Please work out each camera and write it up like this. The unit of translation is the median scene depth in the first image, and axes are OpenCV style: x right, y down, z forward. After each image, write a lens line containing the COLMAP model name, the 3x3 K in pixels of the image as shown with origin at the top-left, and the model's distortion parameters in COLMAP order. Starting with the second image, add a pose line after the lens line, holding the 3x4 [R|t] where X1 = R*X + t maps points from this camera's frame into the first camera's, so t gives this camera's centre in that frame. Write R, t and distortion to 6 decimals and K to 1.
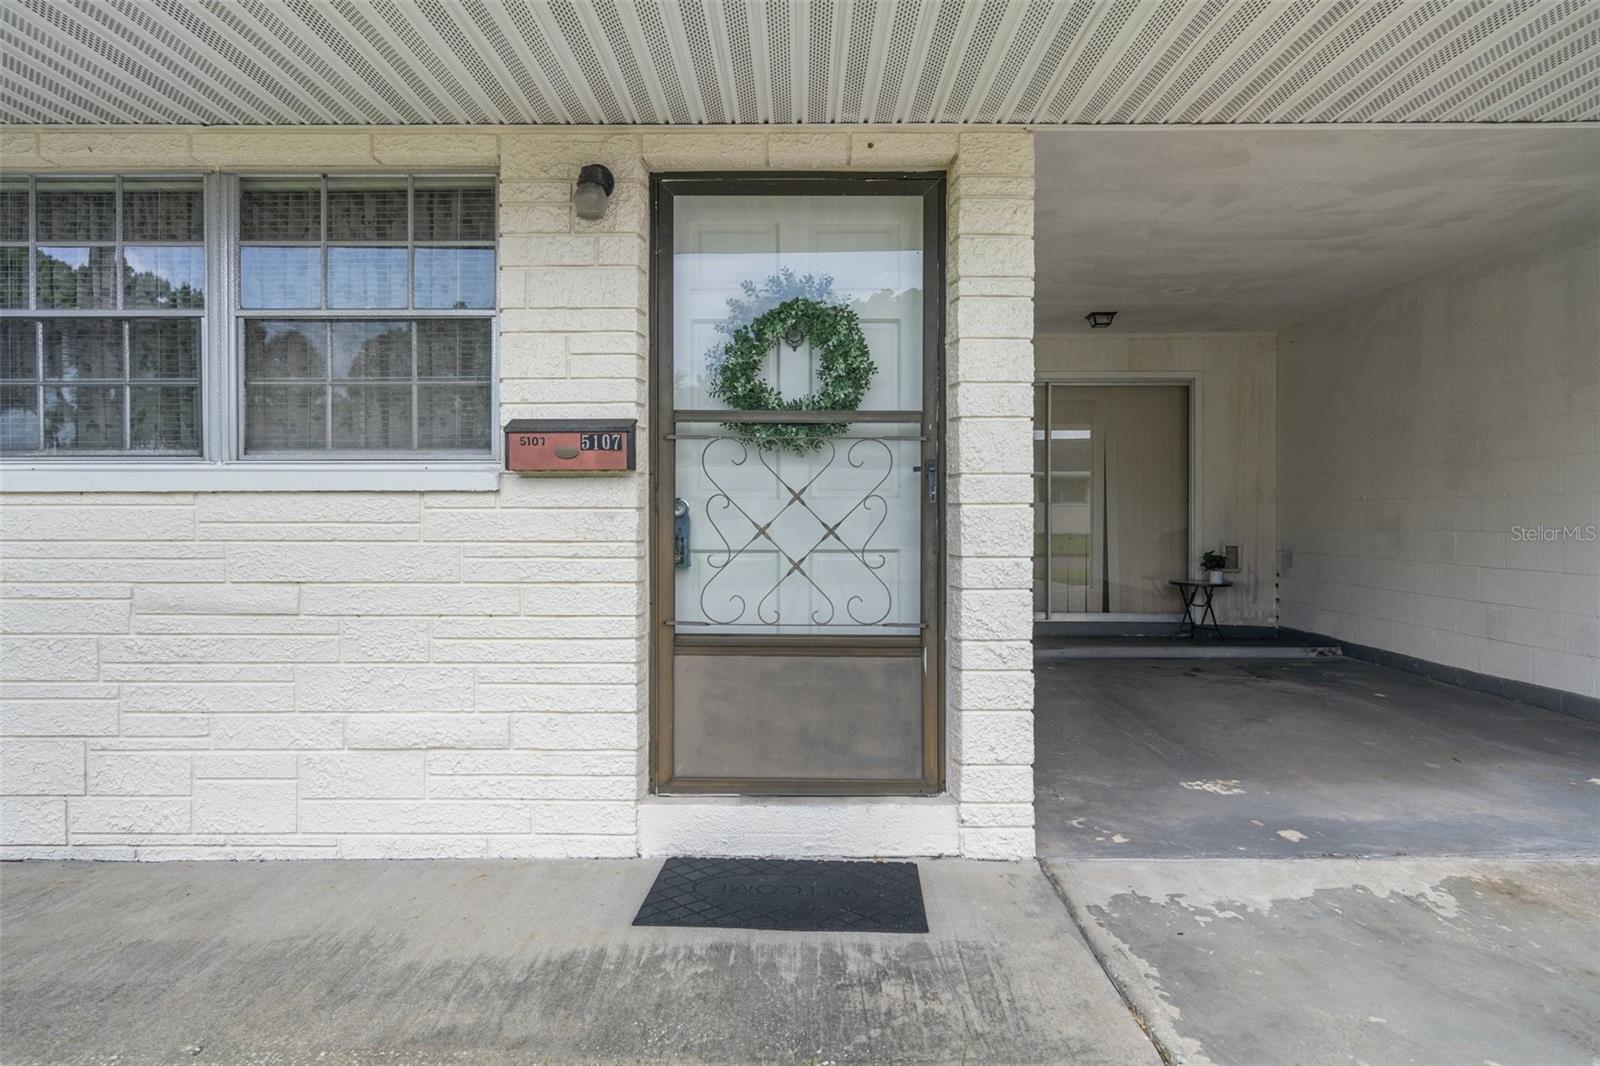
lens RADIAL K [[1007.9, 0, 800.0], [0, 1007.9, 533.0], [0, 0, 1]] dist [0.004128, 0.001549]
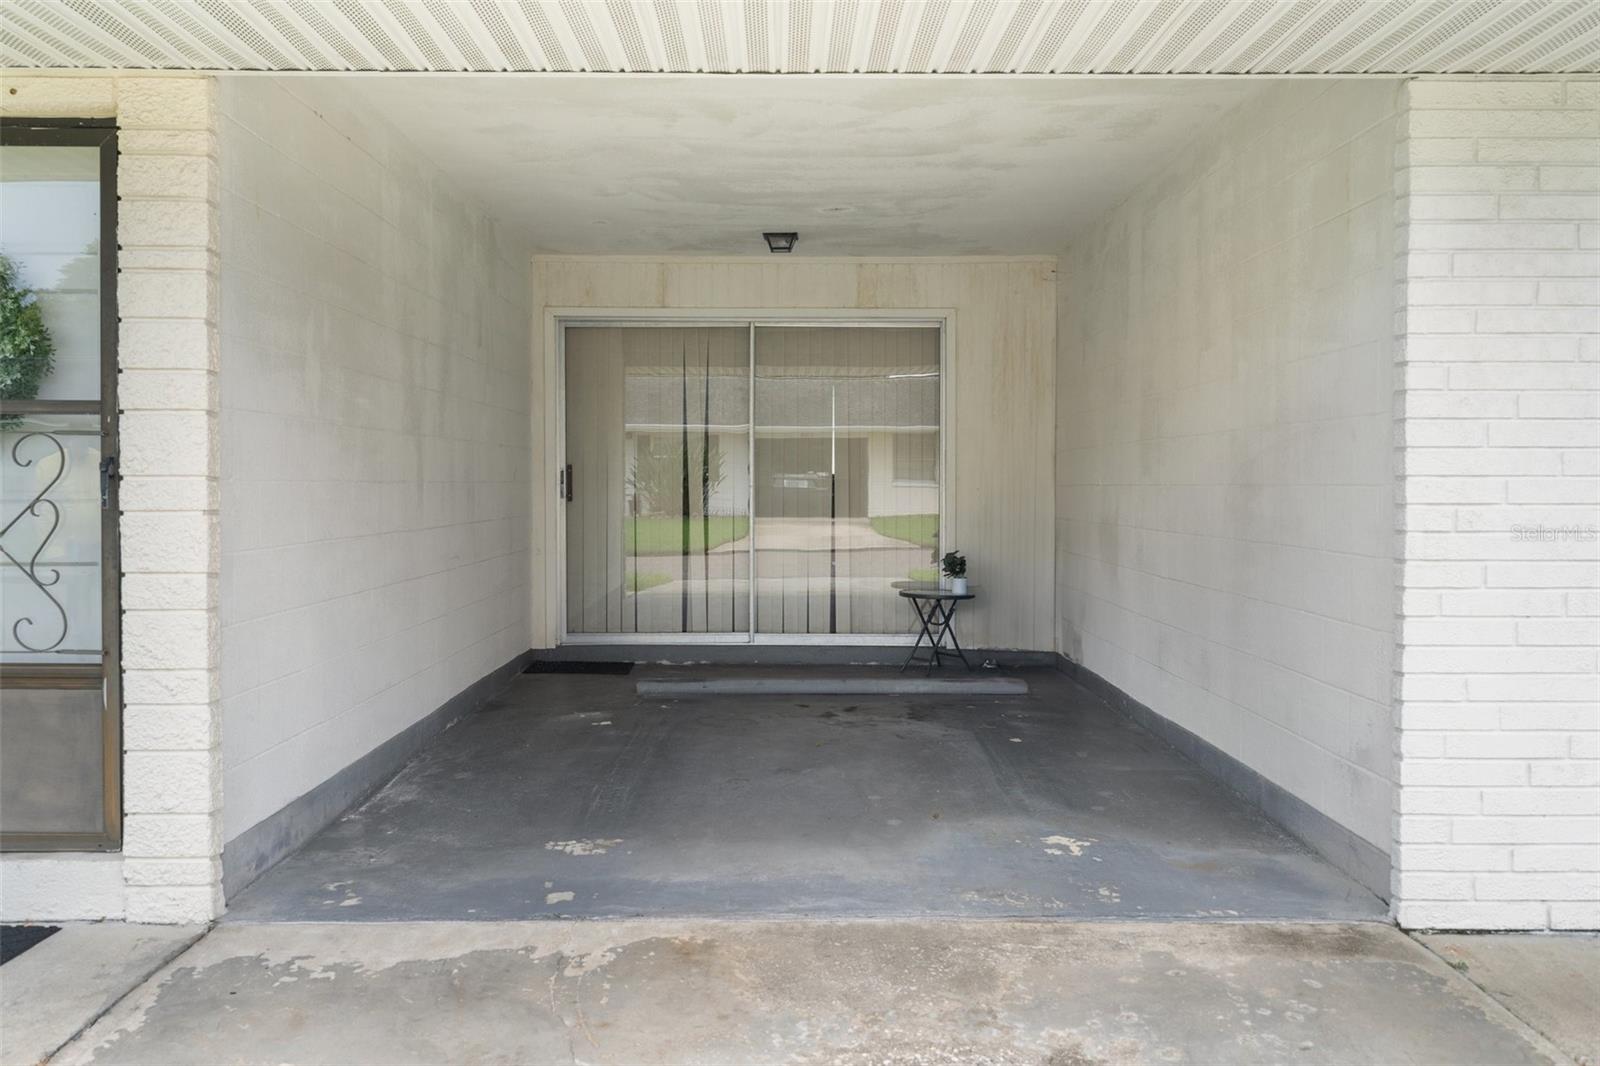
lens RADIAL K [[1506.3, 0, 800.0], [0, 1506.3, 533.0], [0, 0, 1]] dist [0.000477, -0.000342]
pose [[0.999875, 0.000379, 0.015779, 0.715903], [-0.000596, 0.999906, 0.013731, -0.028079], [-0.015772, -0.013739, 0.999781, -0.291602]]
